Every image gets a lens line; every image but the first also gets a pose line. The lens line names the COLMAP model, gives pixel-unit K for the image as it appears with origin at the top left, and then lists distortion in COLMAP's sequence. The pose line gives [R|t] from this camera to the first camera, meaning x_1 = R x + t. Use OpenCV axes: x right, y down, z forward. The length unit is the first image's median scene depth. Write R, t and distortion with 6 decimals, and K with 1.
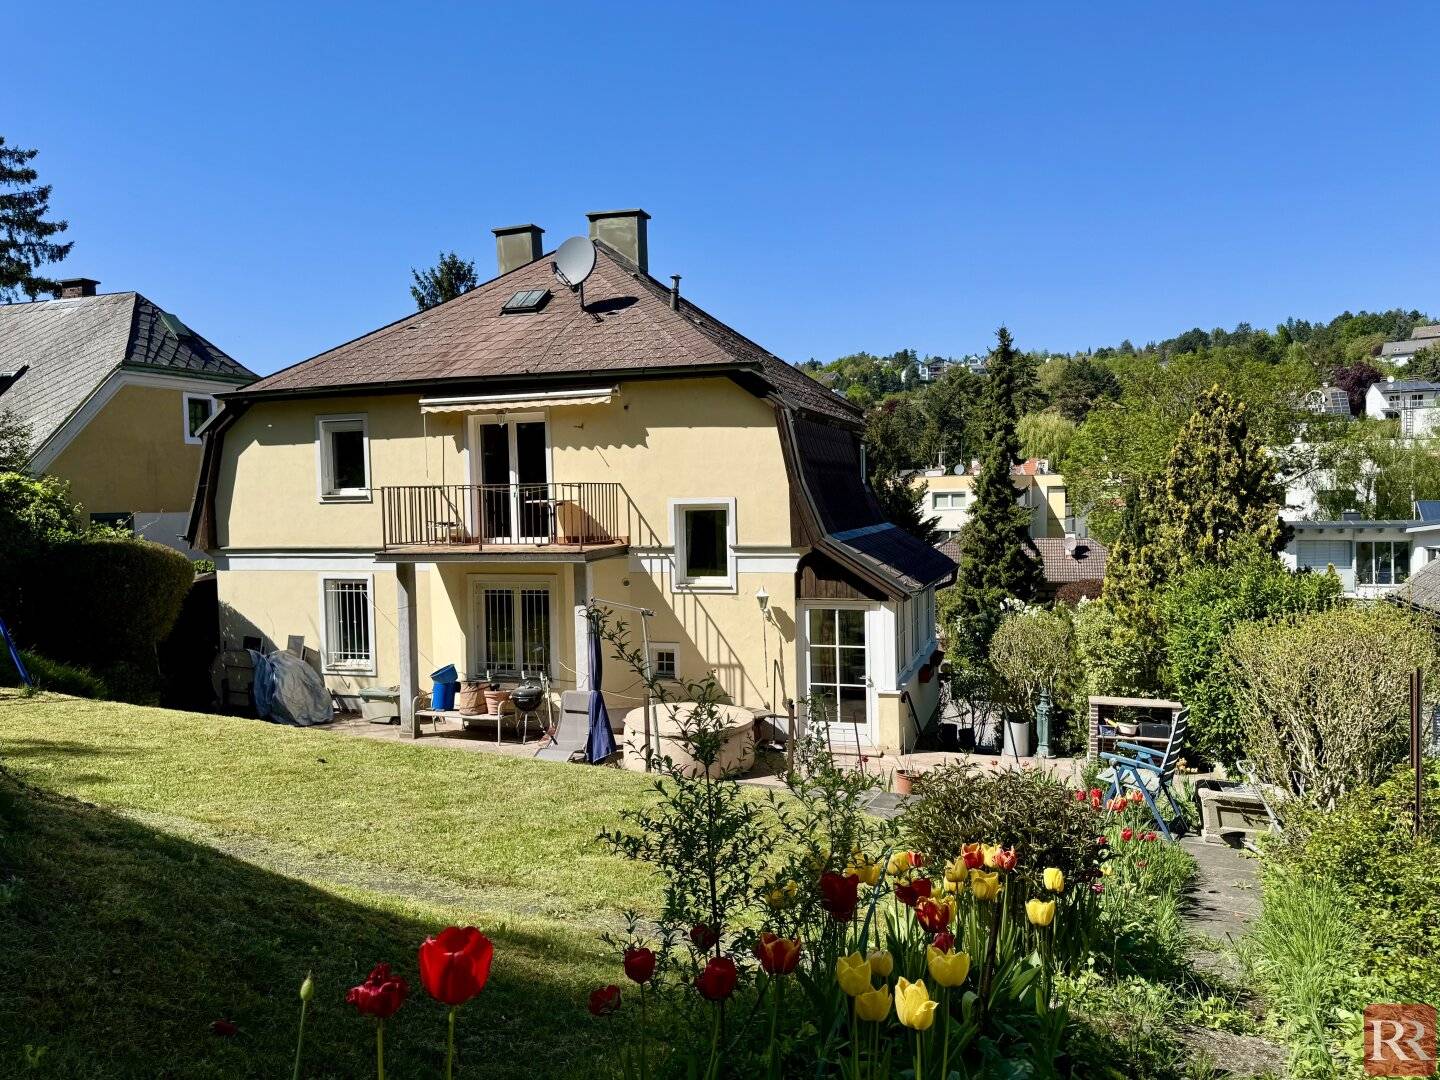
lens RADIAL K [[1049.3, 0, 720.0], [0, 1049.3, 540.0], [0, 0, 1]] dist [-0.001598, -0.009726]
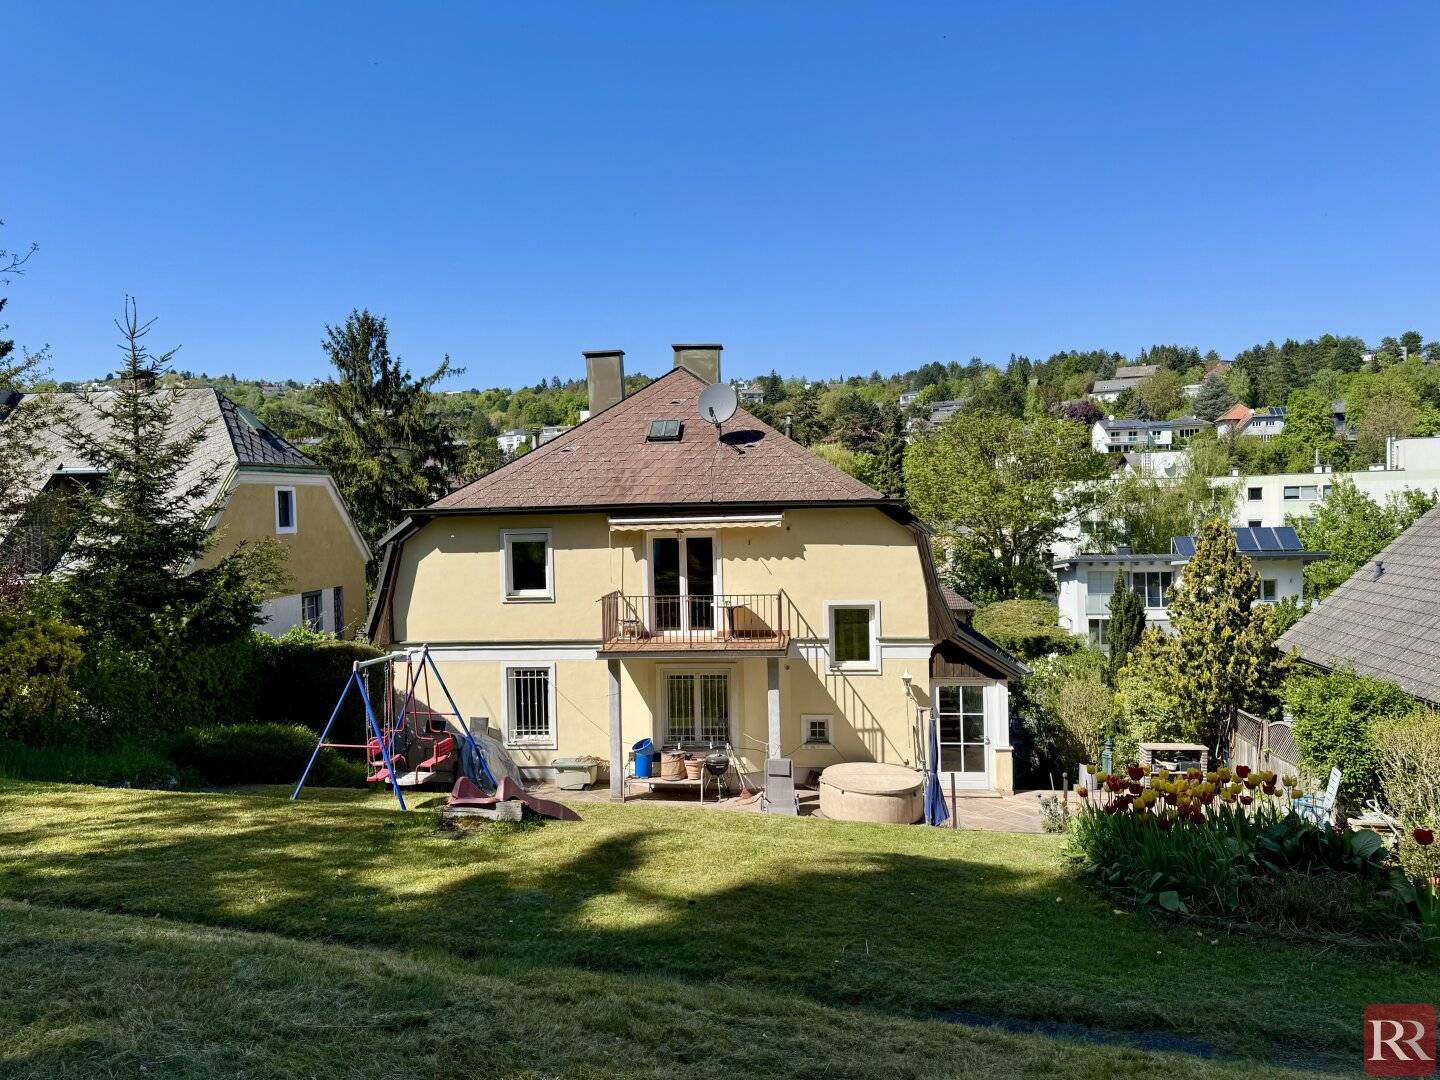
lens RADIAL K [[1021.8, 0, 720.0], [0, 1021.8, 540.0], [0, 0, 1]] dist [0.040762, -0.002918]
pose [[0.974860, -0.008242, 0.222664, -0.421319], [0.011185, 0.999866, -0.011958, -0.094078], [-0.222535, 0.014148, 0.974822, -0.177549]]
